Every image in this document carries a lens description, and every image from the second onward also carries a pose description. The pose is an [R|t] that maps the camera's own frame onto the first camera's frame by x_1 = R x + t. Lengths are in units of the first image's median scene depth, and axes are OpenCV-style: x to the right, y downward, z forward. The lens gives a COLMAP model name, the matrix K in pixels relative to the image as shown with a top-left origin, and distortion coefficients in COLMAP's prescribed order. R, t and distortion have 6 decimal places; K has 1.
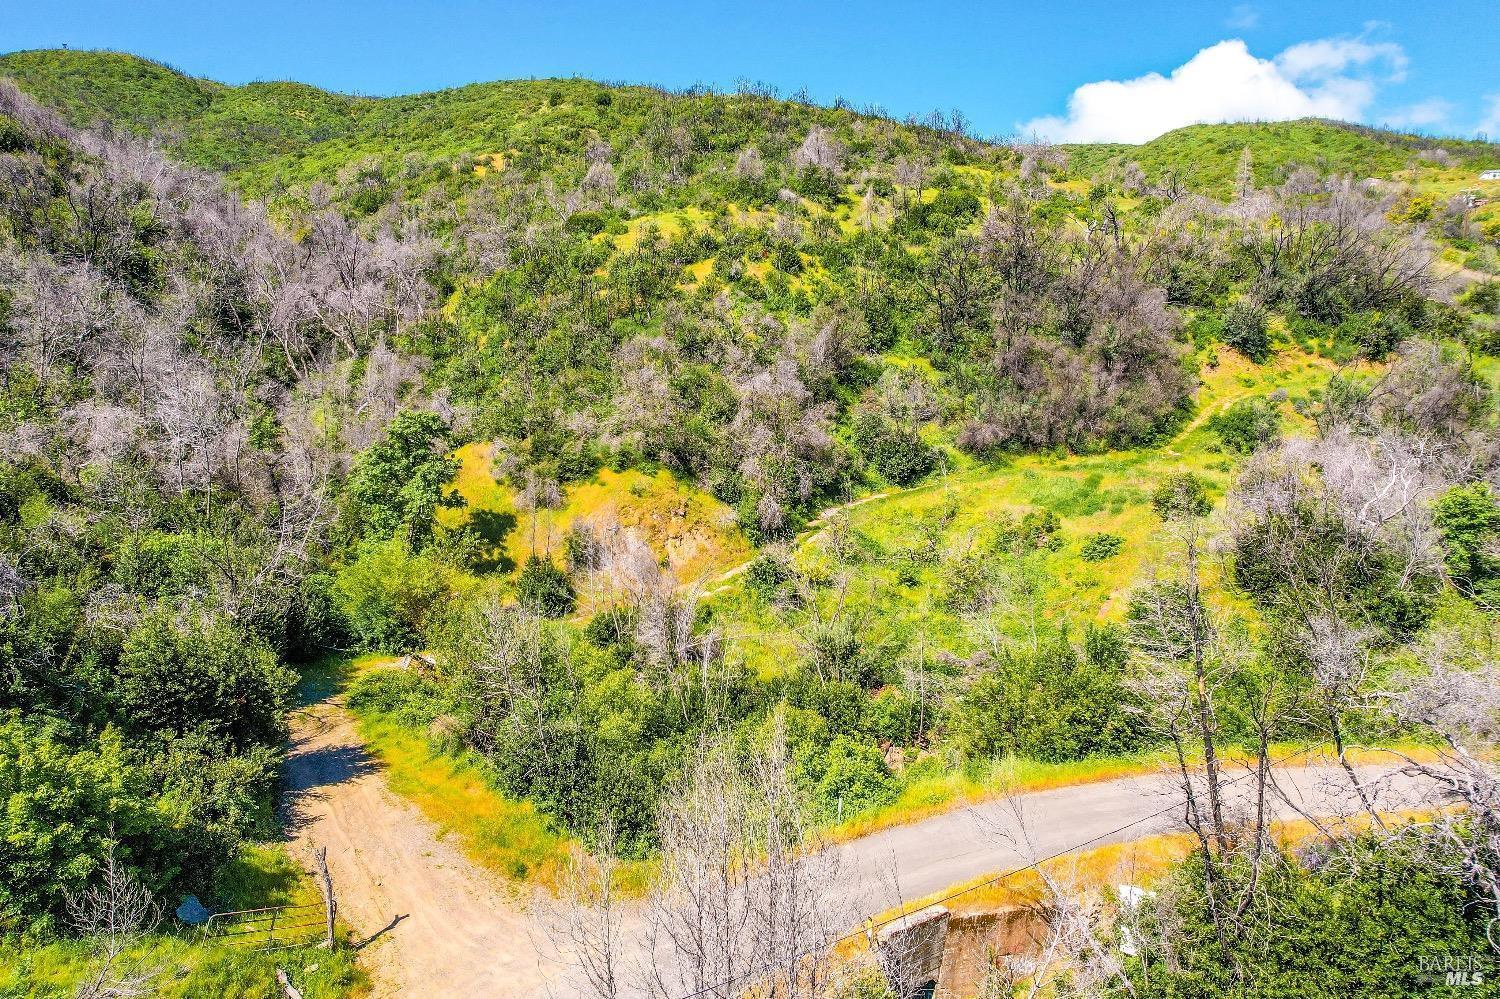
lens RADIAL K [[949.0, 0, 747.1], [0, 949.0, 492.6], [0, 0, 1]] dist [-0.044120, 0.068104]
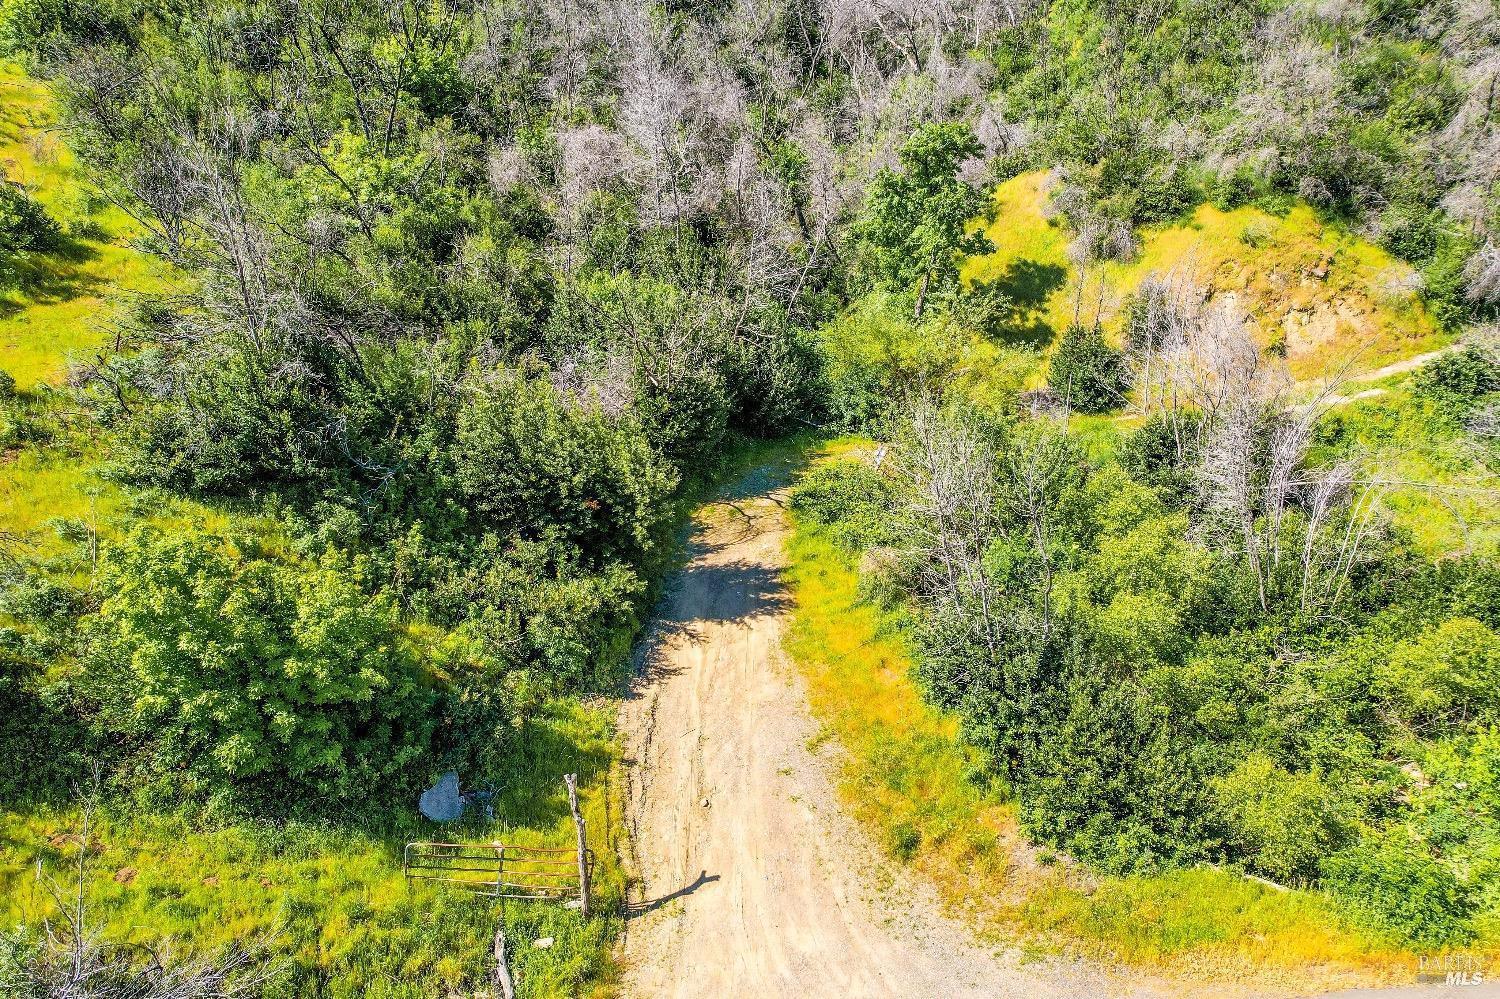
lens RADIAL K [[949.0, 0, 747.1], [0, 949.0, 492.6], [0, 0, 1]] dist [-0.044120, 0.068104]
pose [[0.817843, 0.163494, -0.551727, -0.008549], [-0.017102, 0.965272, 0.260688, 0.005045], [0.575188, -0.203766, 0.792237, 0.241340]]
